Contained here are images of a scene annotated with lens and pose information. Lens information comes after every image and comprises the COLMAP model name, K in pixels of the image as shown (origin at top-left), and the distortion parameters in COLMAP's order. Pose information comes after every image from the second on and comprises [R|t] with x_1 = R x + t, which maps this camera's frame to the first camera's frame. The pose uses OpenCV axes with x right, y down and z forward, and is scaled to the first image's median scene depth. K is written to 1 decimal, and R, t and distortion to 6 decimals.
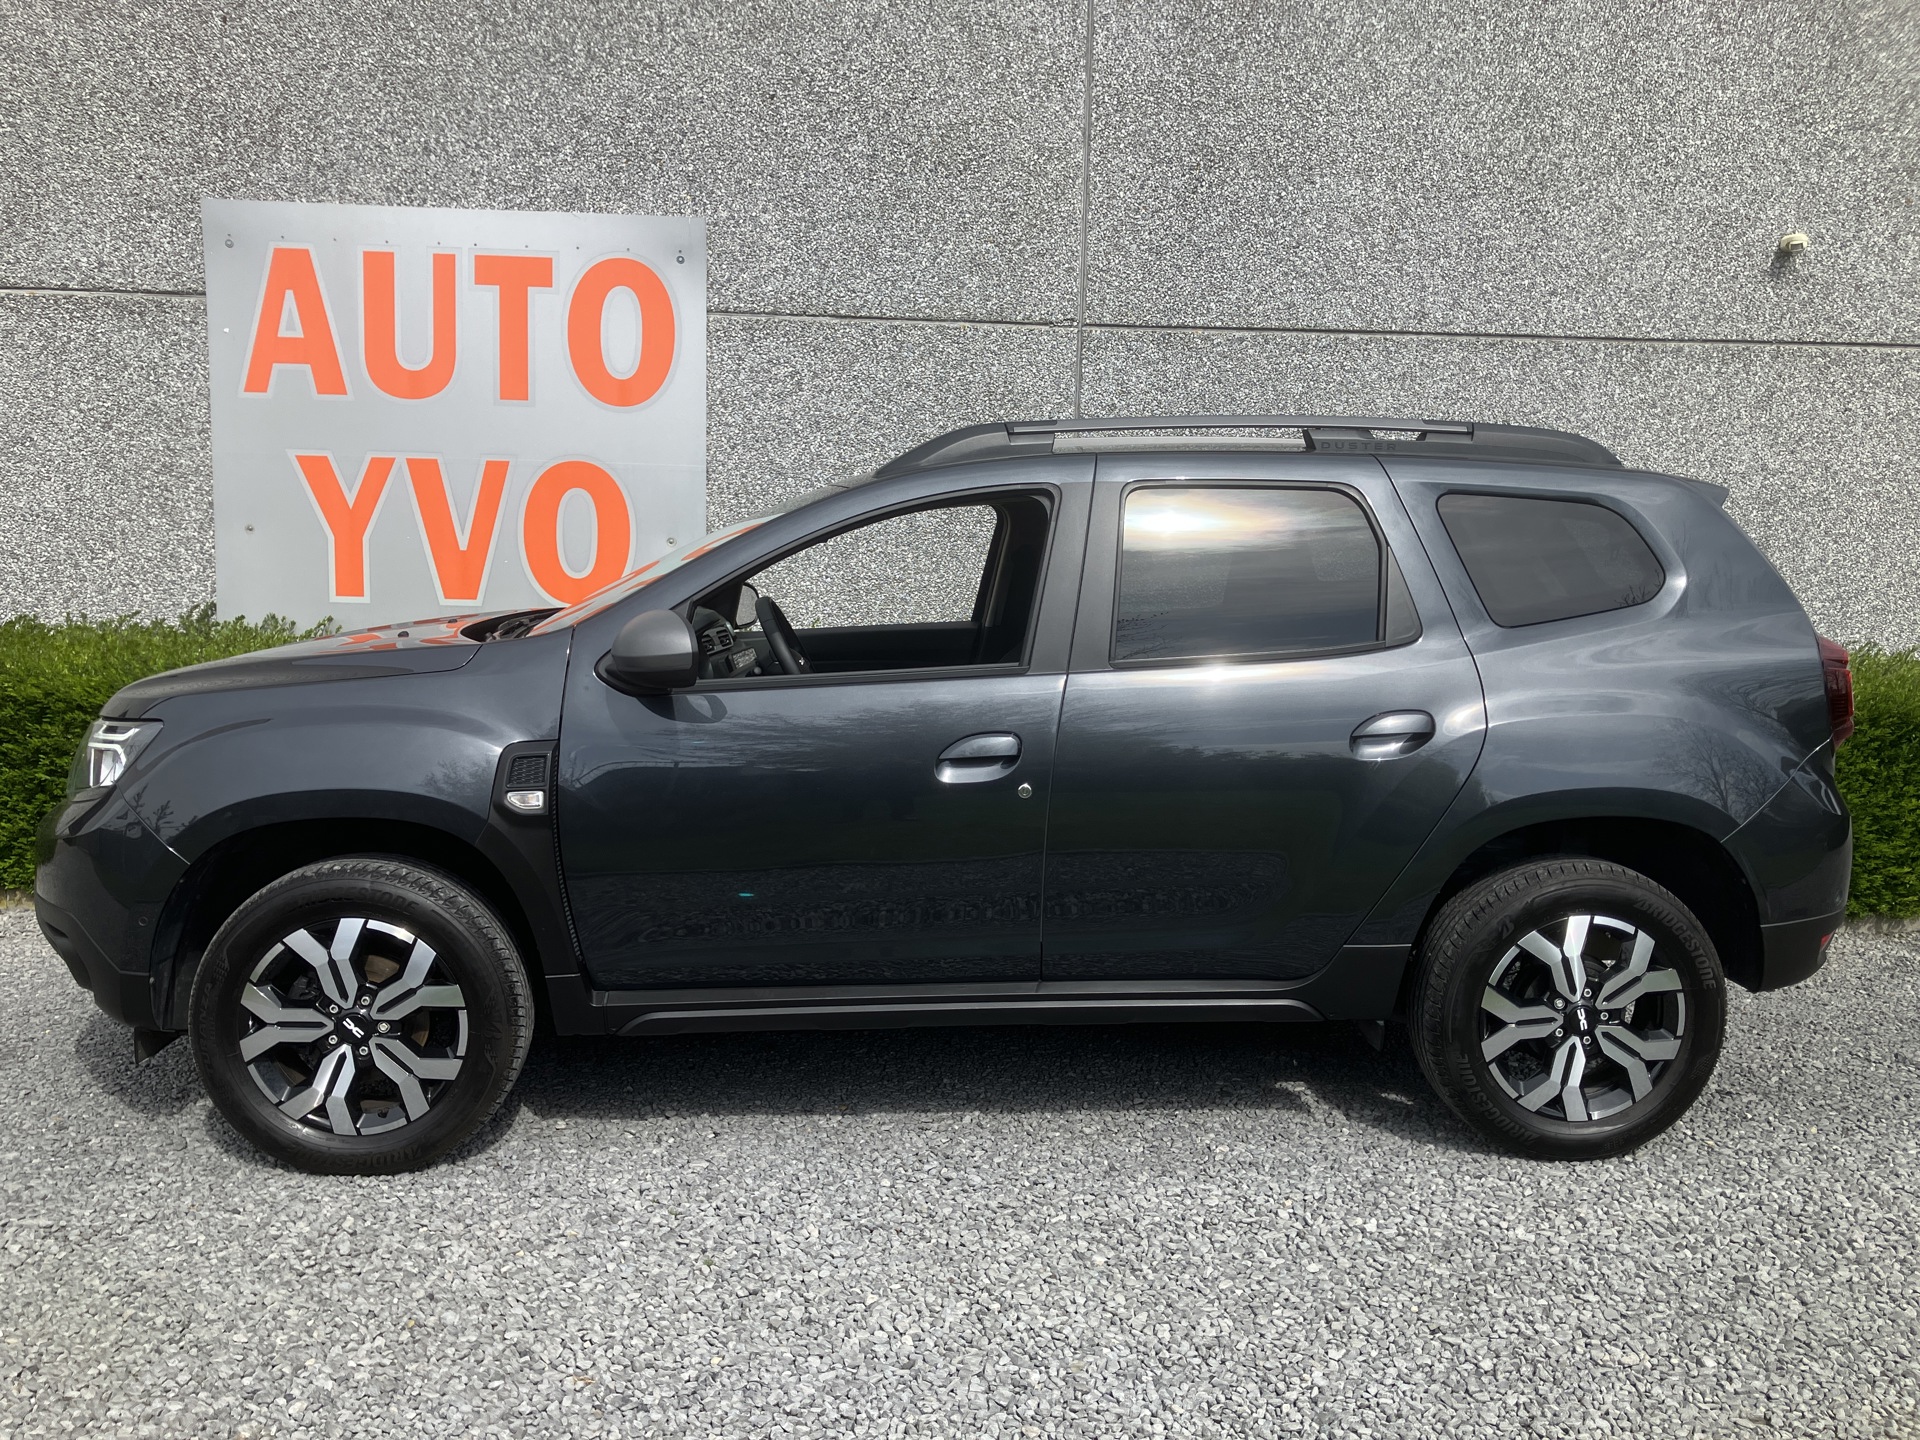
lens RADIAL K [[1576.7, 0, 968.6], [0, 1576.7, 720.5], [0, 0, 1]] dist [0.006645, 0.010598]
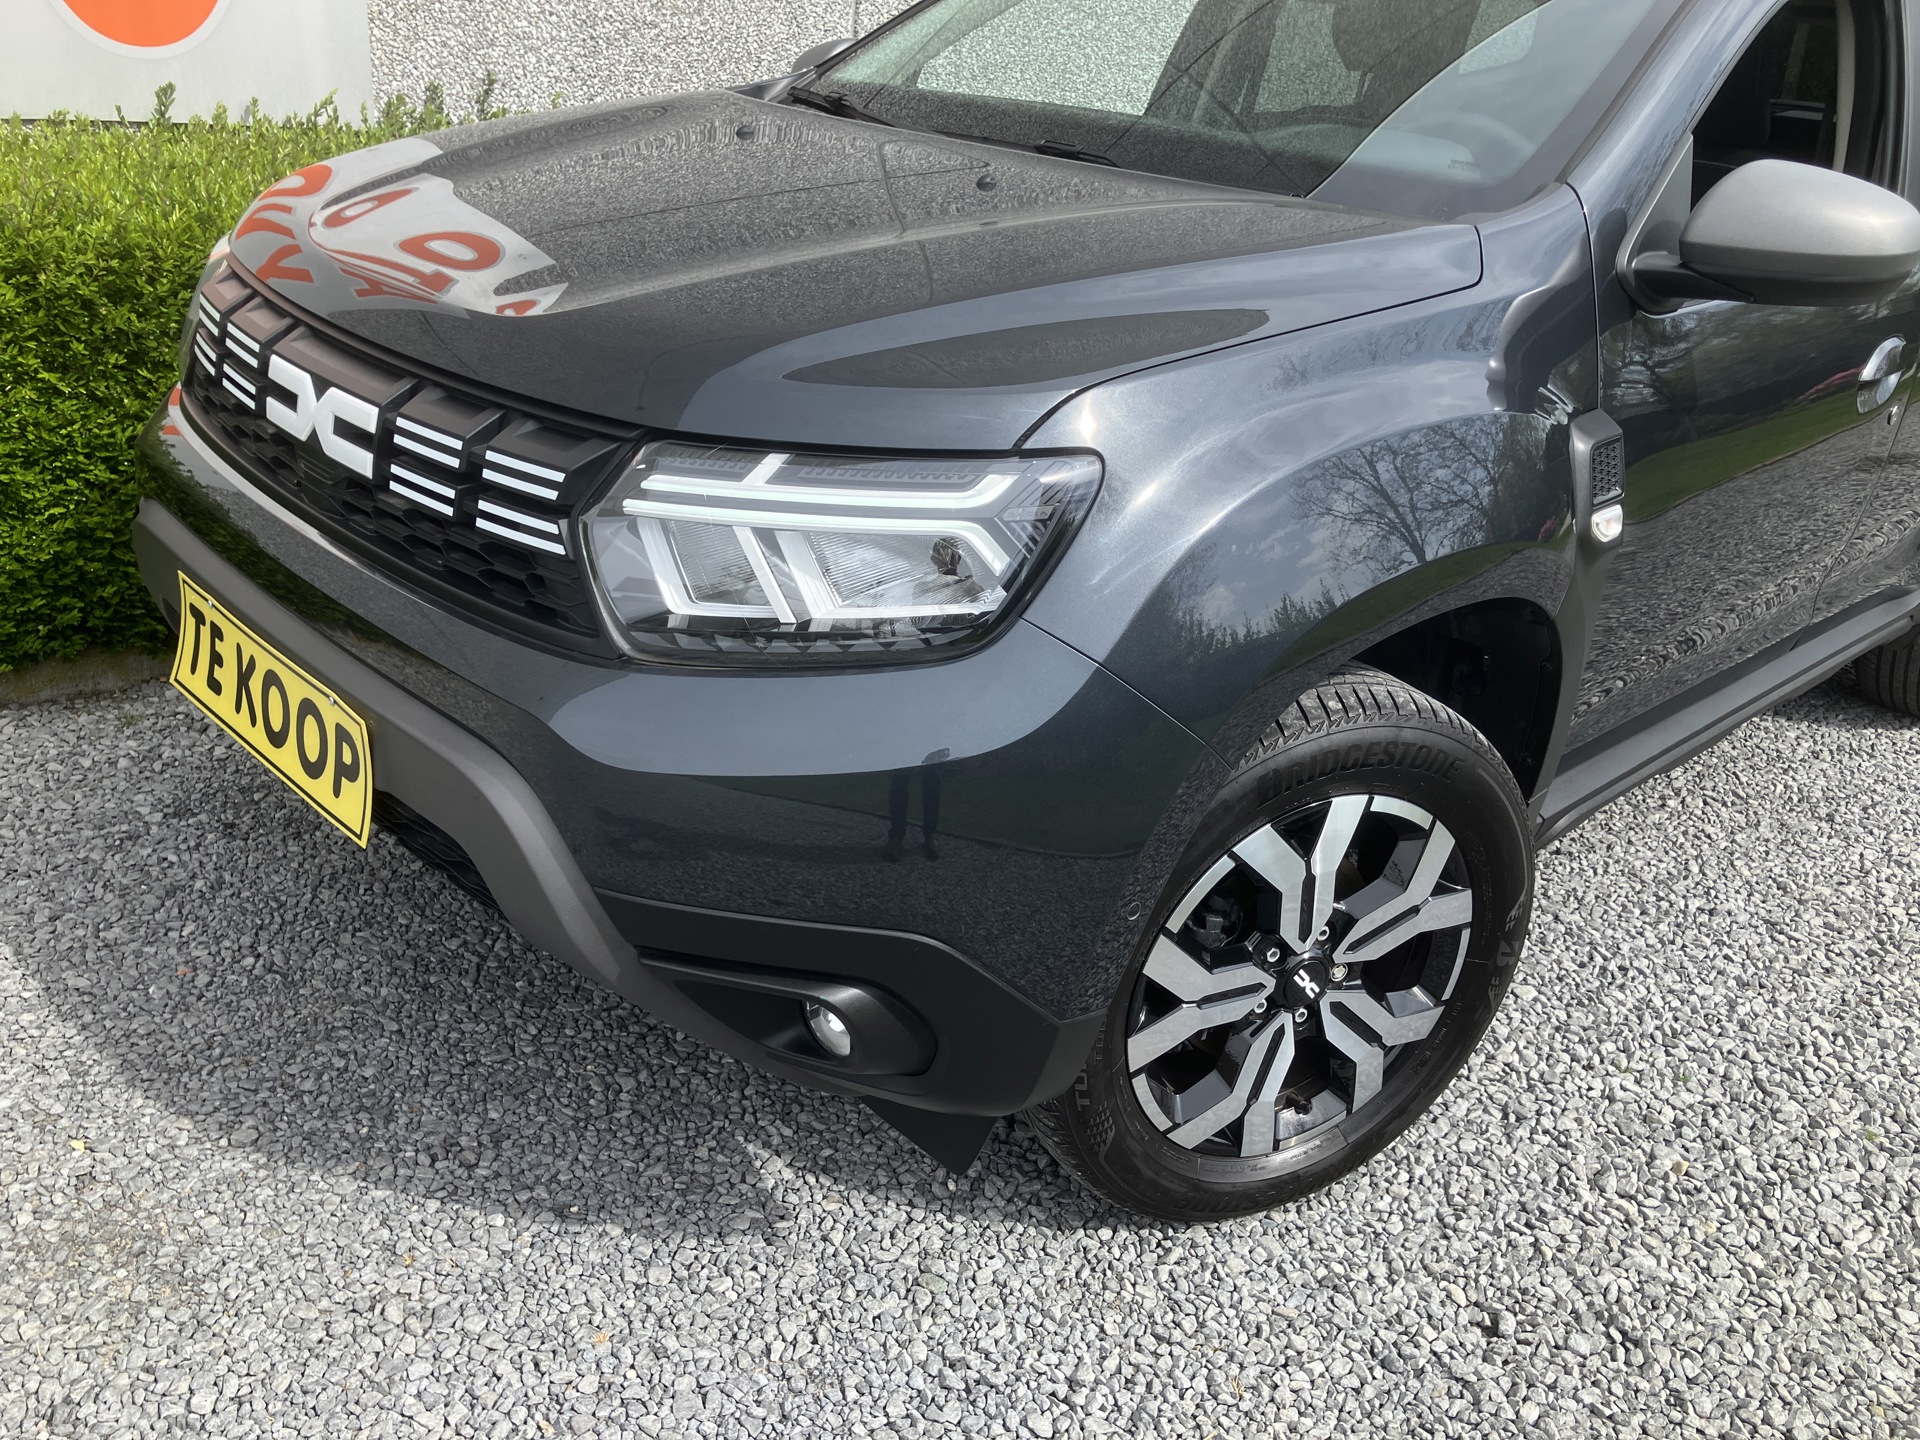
lens RADIAL K [[1576.7, 0, 953.9], [0, 1576.7, 722.5], [0, 0, 1]] dist [0.006645, 0.010598]
pose [[0.769168, -0.215850, 0.601489, -0.417412], [0.001651, 0.941897, 0.335898, -0.037012], [-0.639044, -0.257368, 0.724834, 0.373394]]
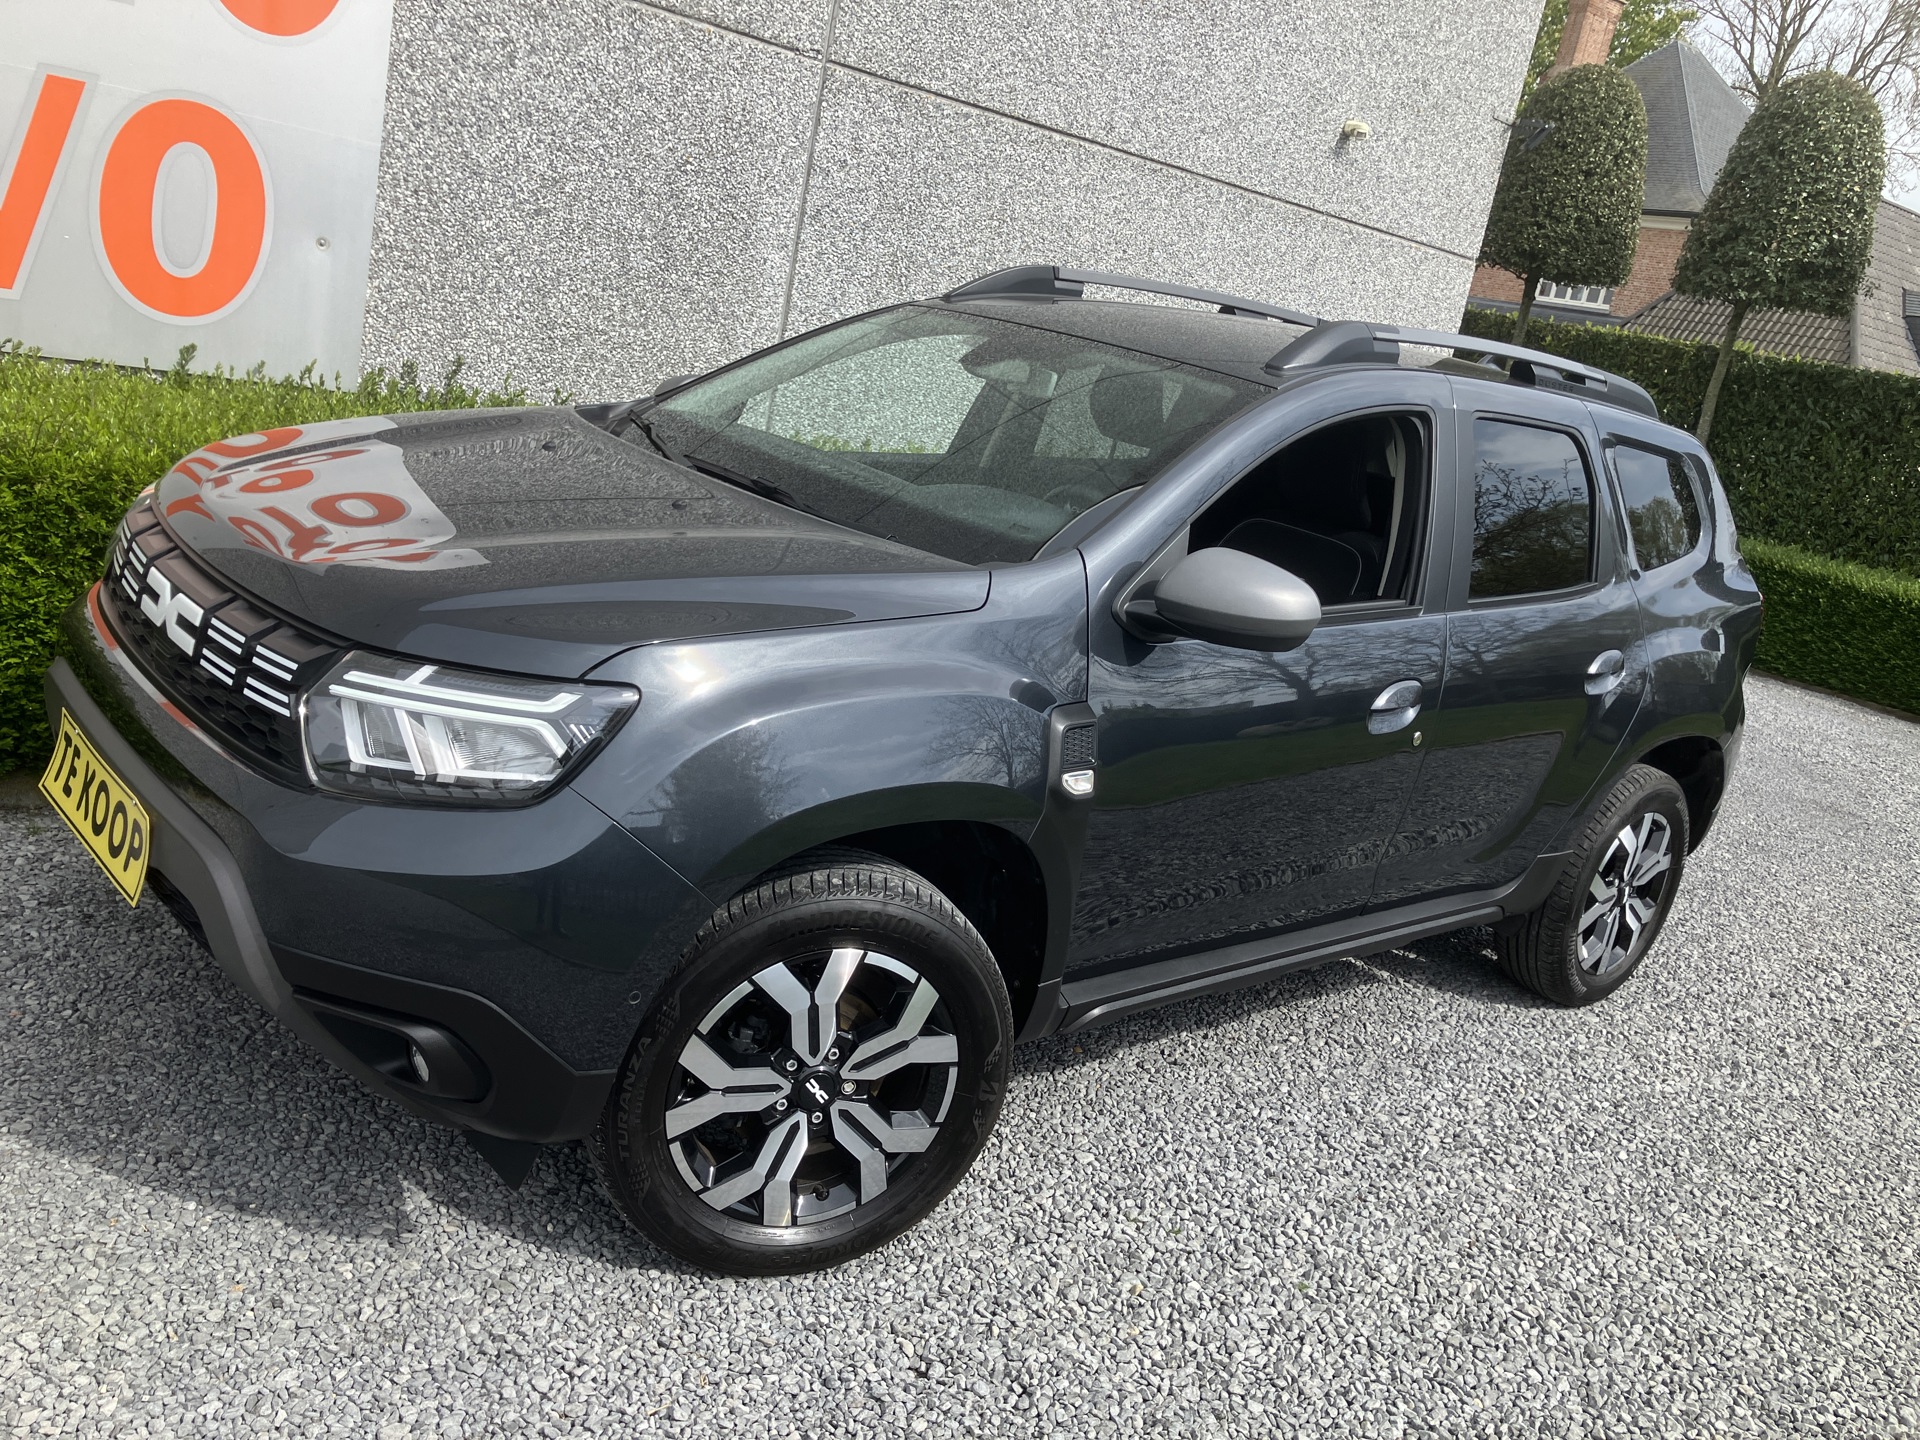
lens RADIAL K [[1576.7, 0, 979.1], [0, 1576.7, 692.1], [0, 0, 1]] dist [0.006645, 0.010598]
pose [[0.779283, -0.021075, 0.626318, -0.417396], [-0.102724, 0.981620, 0.160842, -0.059509], [-0.618196, -0.189679, 0.762794, 0.226450]]
